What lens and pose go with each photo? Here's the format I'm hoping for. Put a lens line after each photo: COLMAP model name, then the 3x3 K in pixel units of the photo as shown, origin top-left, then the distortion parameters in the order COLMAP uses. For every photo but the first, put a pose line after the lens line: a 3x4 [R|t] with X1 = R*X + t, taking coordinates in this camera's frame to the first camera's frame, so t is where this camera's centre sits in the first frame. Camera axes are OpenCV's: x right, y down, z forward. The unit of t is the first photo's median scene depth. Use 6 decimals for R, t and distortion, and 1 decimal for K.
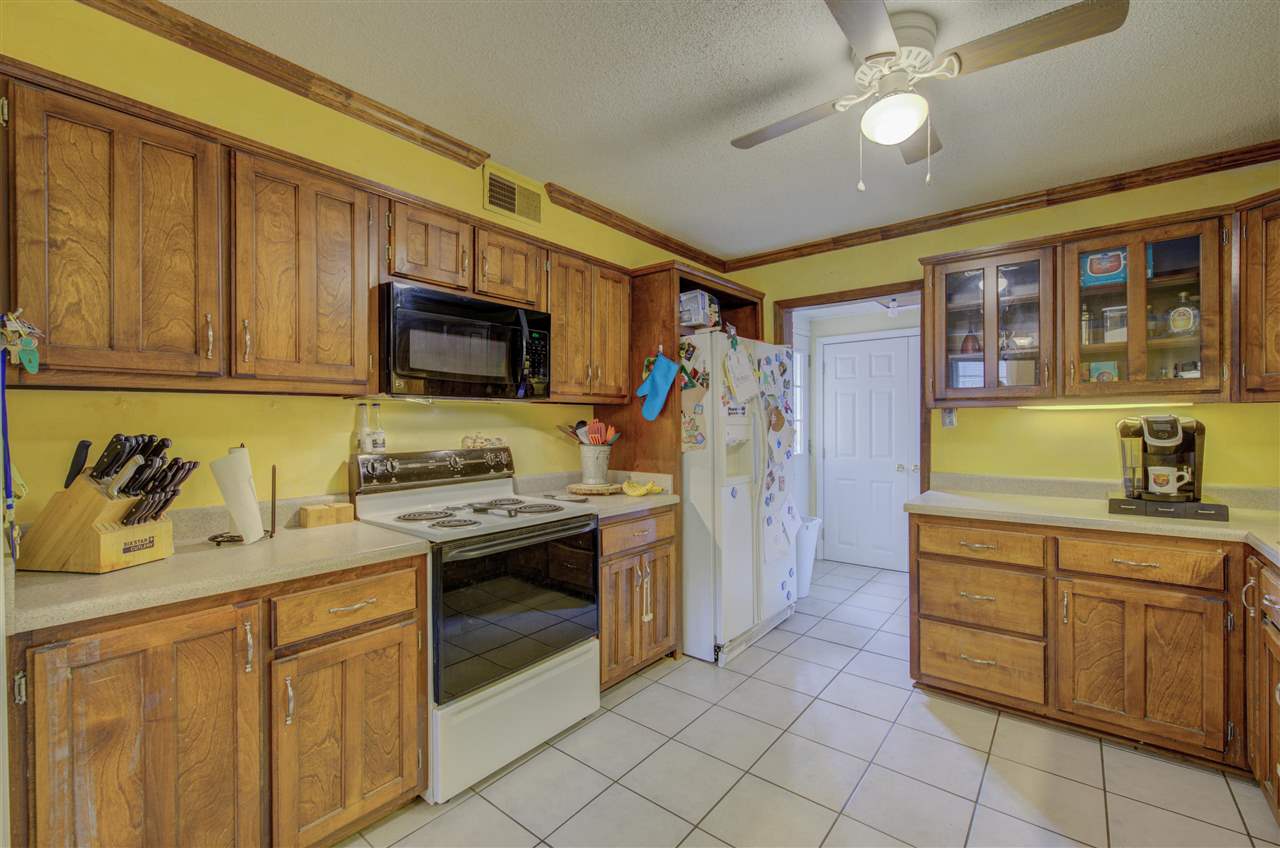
lens RADIAL K [[545.7, 0, 641.9], [0, 545.7, 423.6], [0, 0, 1]] dist [0.000302, 0.000938]
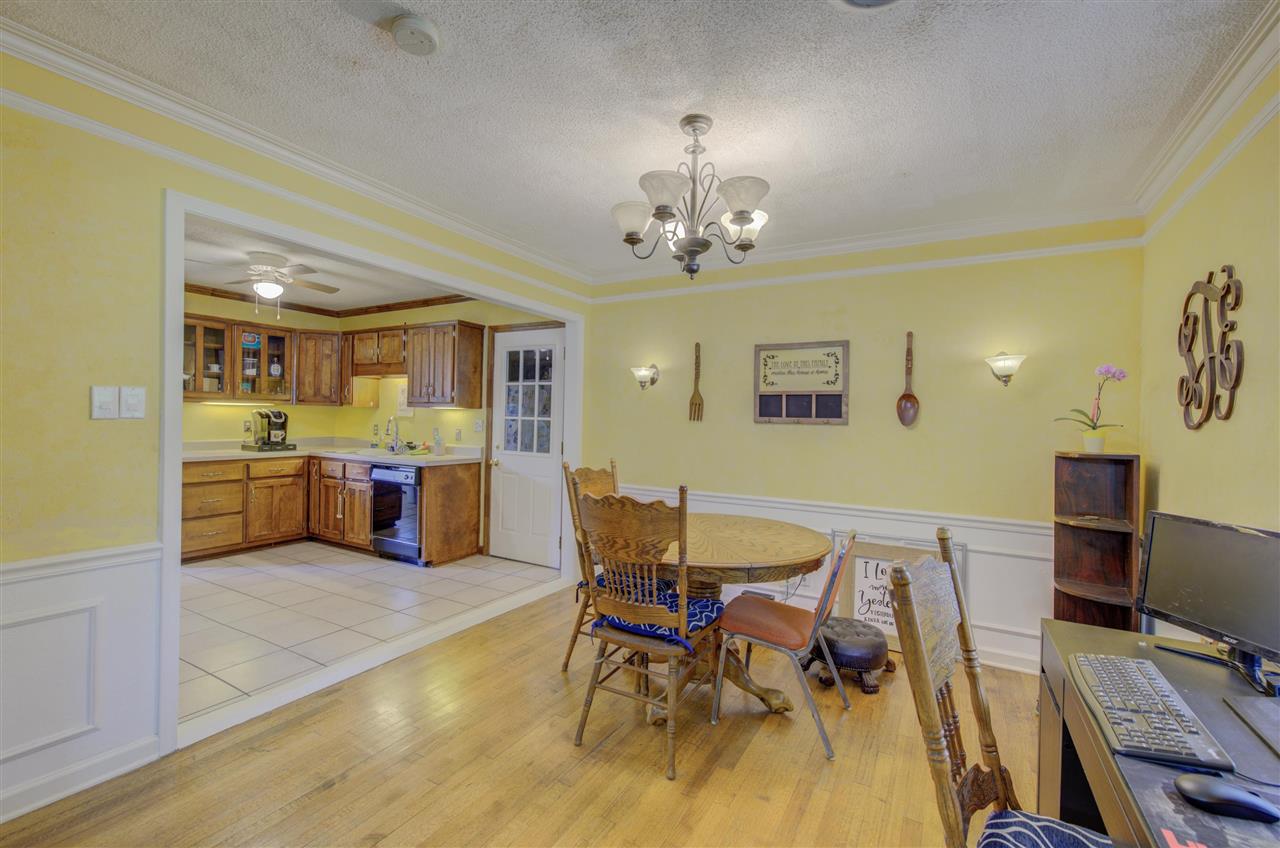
lens RADIAL K [[545.7, 0, 641.9], [0, 545.7, 423.6], [0, 0, 1]] dist [0.000302, 0.000938]
pose [[-0.155765, -0.007298, 0.987767, -1.523973], [-0.015153, 0.999873, 0.004998, 0.010366], [-0.987678, -0.014189, -0.155856, -0.200249]]
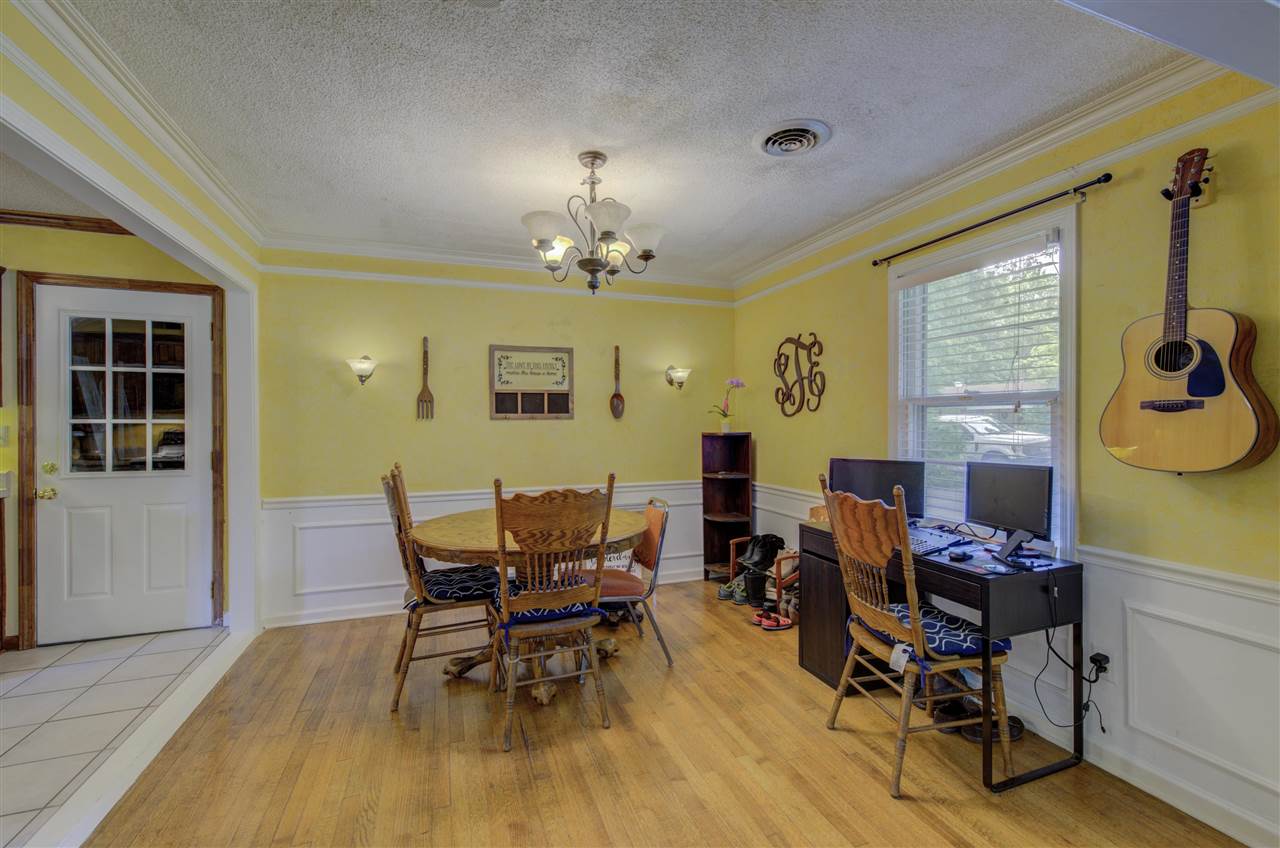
lens RADIAL K [[545.7, 0, 641.9], [0, 545.7, 423.6], [0, 0, 1]] dist [0.000302, 0.000938]
pose [[-0.857750, 0.001181, 0.514065, -1.261061], [0.009003, 0.999879, 0.012725, 0.007263], [-0.513988, 0.015543, -0.857657, 0.402669]]
